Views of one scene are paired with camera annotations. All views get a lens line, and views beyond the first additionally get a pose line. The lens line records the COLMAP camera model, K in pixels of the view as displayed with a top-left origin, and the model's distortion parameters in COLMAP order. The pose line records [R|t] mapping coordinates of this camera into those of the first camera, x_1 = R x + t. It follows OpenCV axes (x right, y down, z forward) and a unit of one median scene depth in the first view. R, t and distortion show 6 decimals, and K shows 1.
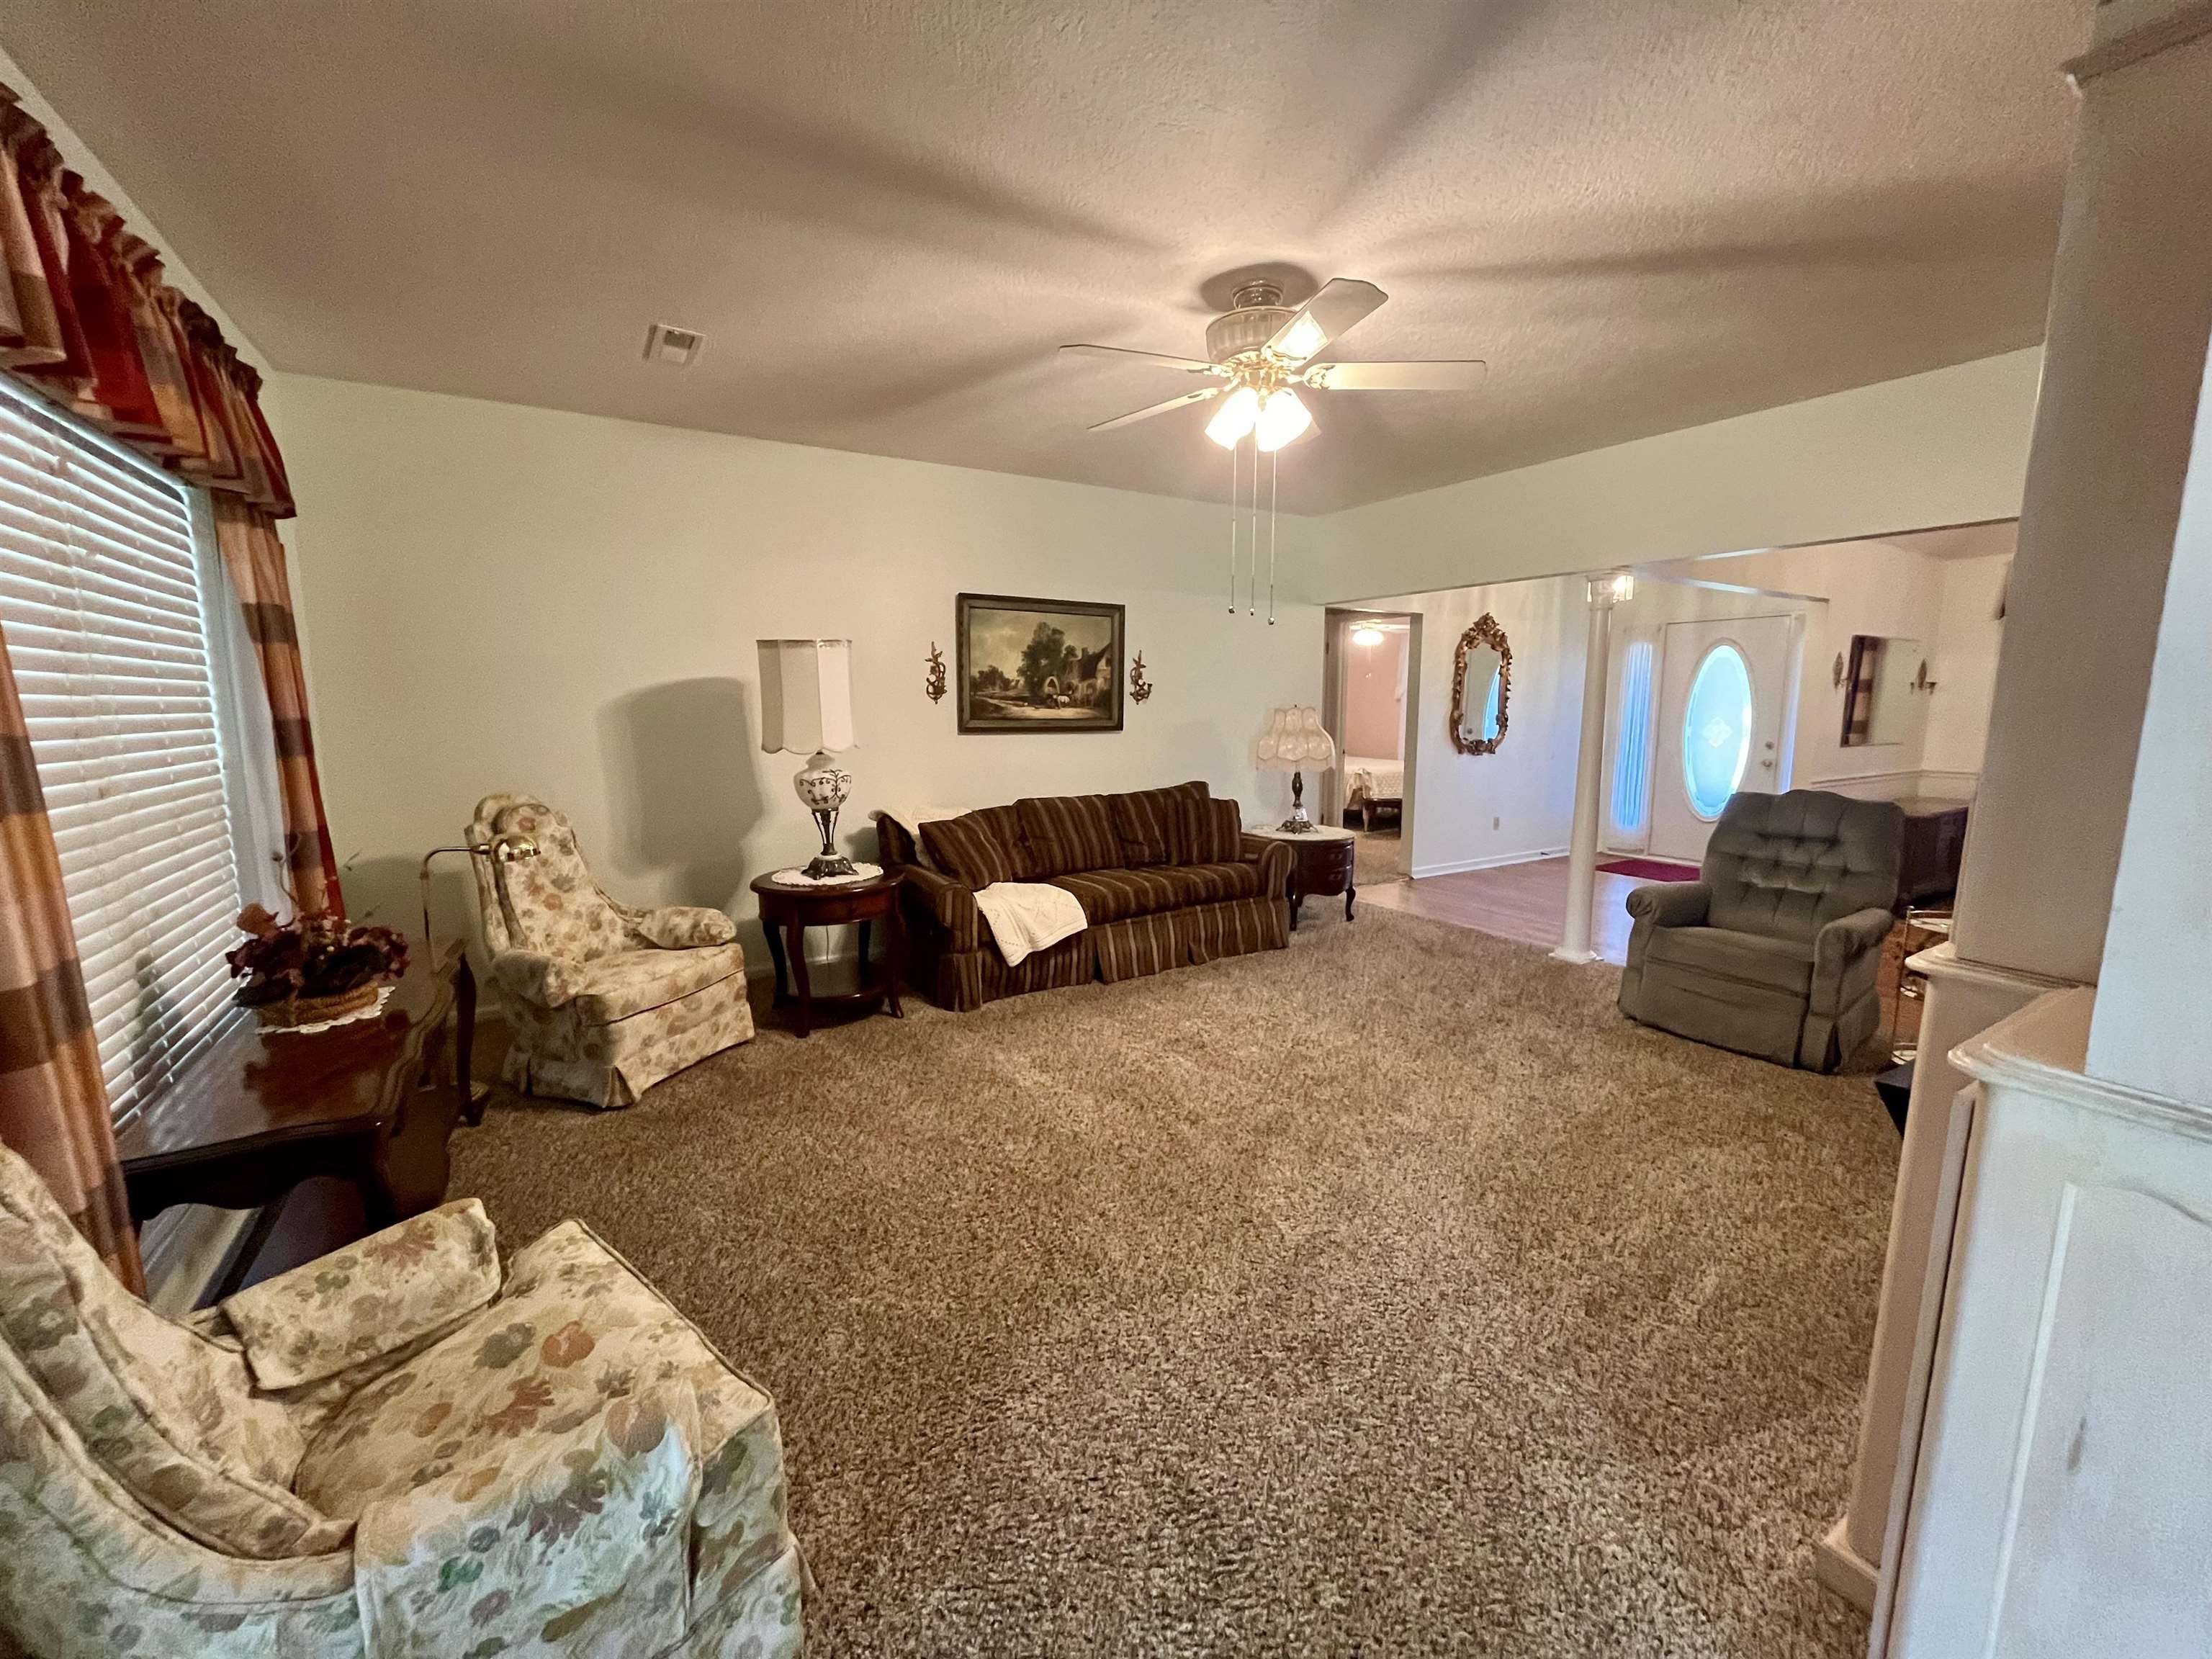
lens RADIAL K [[892.9, 0, 1106.0], [0, 892.9, 829.5], [0, 0, 1]] dist [0.000526, -0.000025]
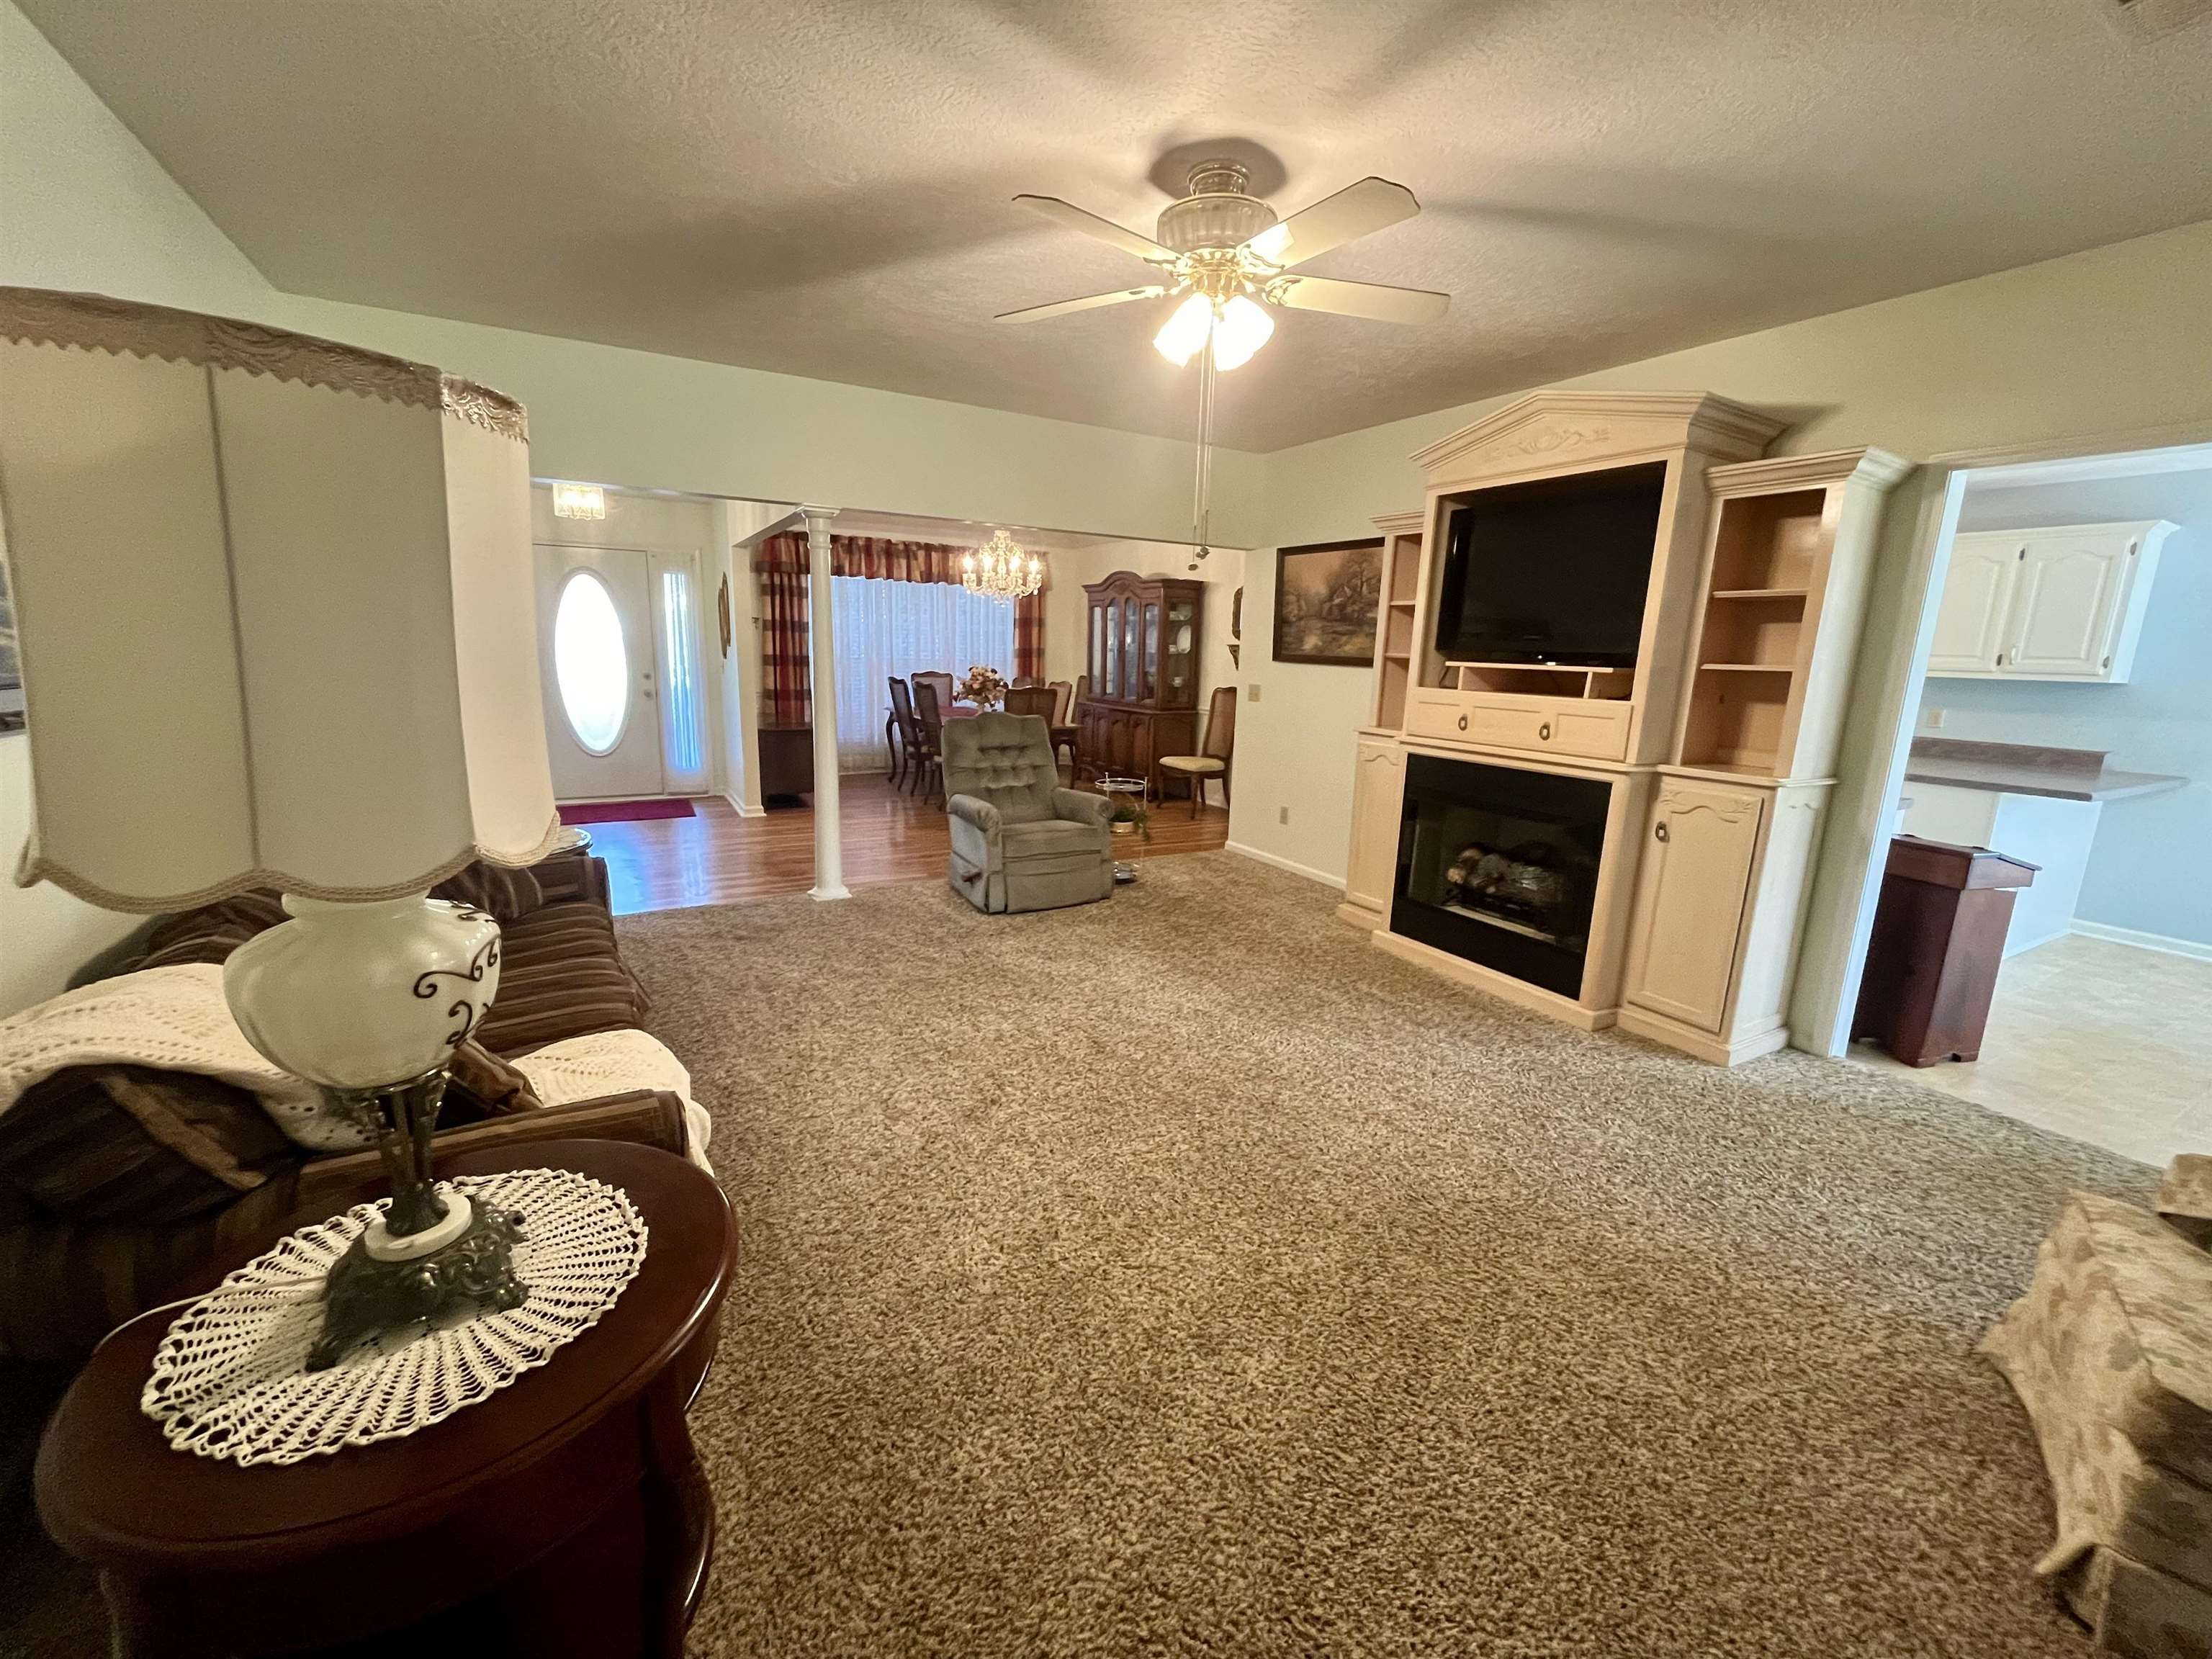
lens RADIAL K [[892.9, 0, 1106.0], [0, 892.9, 829.5], [0, 0, 1]] dist [0.000526, -0.000025]
pose [[0.041325, -0.204335, 0.978028, -0.515022], [0.116926, 0.973128, 0.198371, -0.110481], [-0.992280, 0.106159, 0.064107, 0.716046]]
